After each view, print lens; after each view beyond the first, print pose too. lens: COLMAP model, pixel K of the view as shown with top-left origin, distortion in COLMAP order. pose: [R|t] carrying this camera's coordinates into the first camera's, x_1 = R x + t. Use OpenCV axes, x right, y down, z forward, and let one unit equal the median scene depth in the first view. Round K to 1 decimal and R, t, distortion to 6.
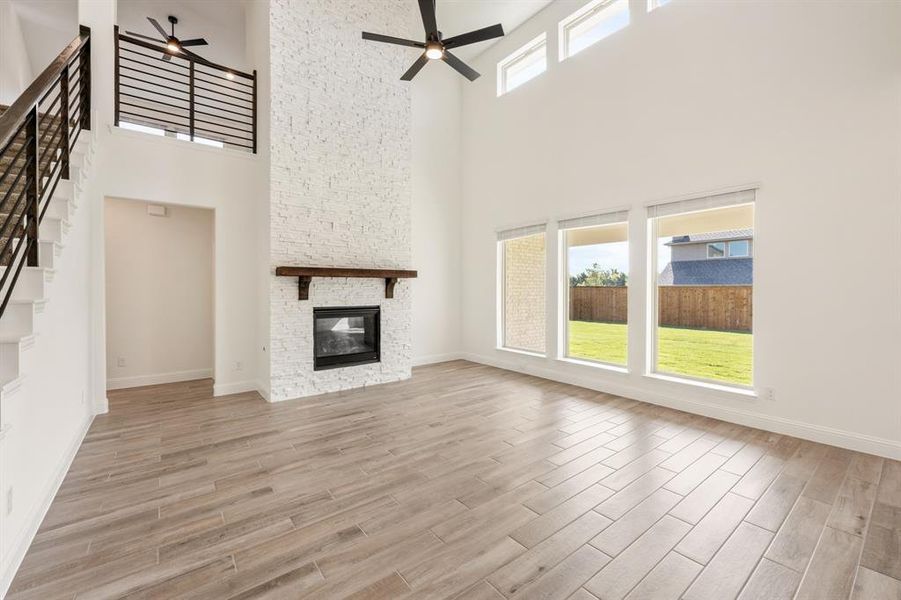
lens RADIAL K [[372.0, 0, 452.7], [0, 372.0, 291.1], [0, 0, 1]] dist [-0.001082, -0.000124]
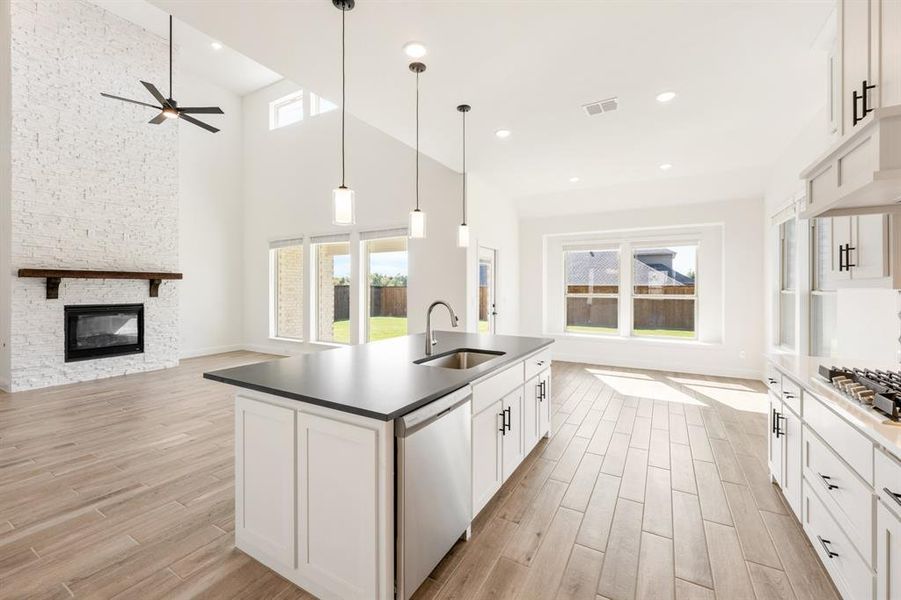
lens RADIAL K [[370.1, 0, 437.9], [0, 370.1, 289.4], [0, 0, 1]] dist [-0.000650, 0.000016]
pose [[0.932747, -0.000168, 0.360531, 0.282647], [0.001422, 0.999994, -0.003212, 0.000745], [-0.360528, 0.003508, 0.932742, -0.459081]]
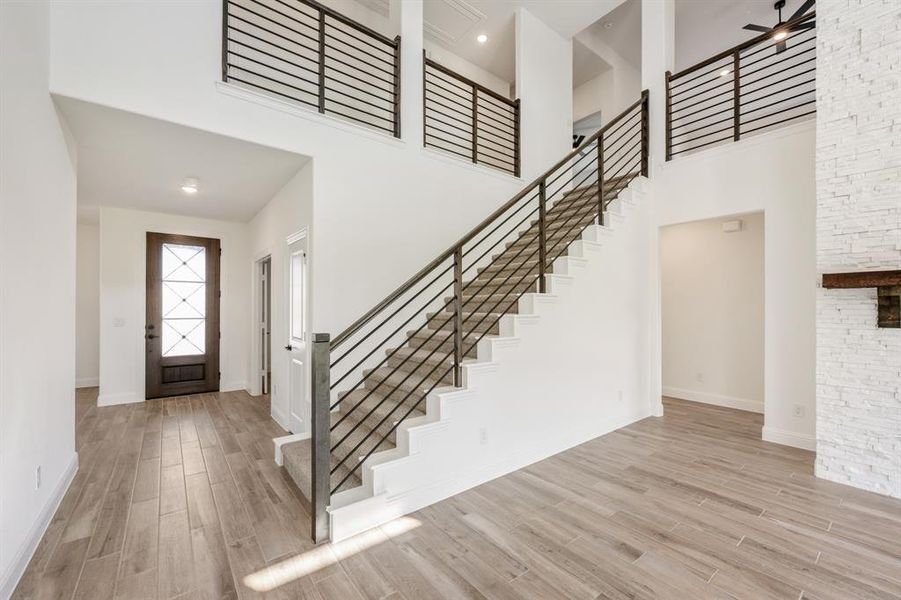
lens RADIAL K [[366.9, 0, 452.1], [0, 366.9, 306.4], [0, 0, 1]] dist [0.000507, -0.000174]
pose [[0.004099, -0.000470, -0.999991, 0.170964], [-0.008444, 0.999964, -0.000505, -0.003833], [0.999956, 0.008446, 0.004095, 0.323258]]
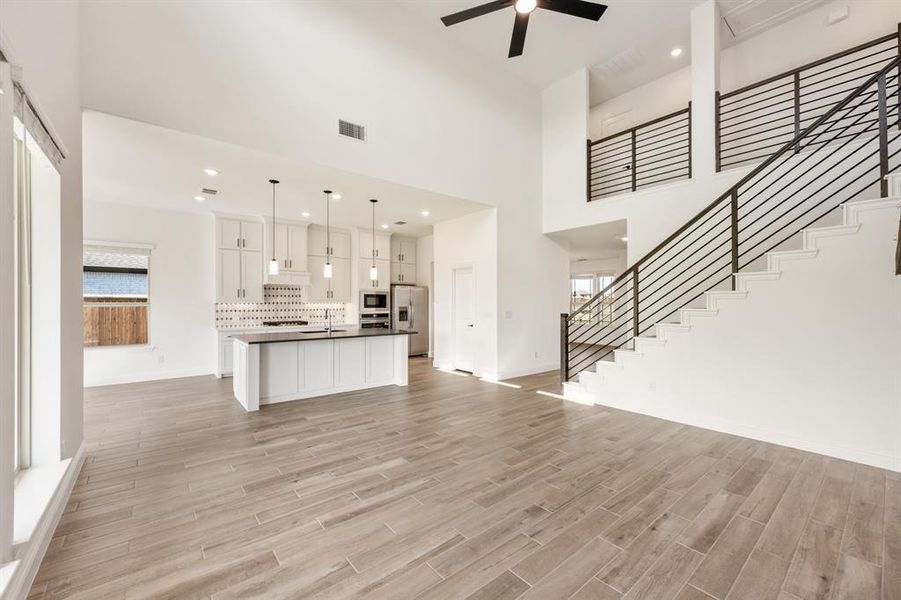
lens RADIAL K [[372.3, 0, 449.1], [0, 372.3, 302.5], [0, 0, 1]] dist [0.000121, -0.000010]
pose [[-0.999896, 0.002028, -0.014248, 0.093538], [0.001946, 0.999982, 0.005760, -0.010985], [0.014260, 0.005732, -0.999882, 1.356869]]
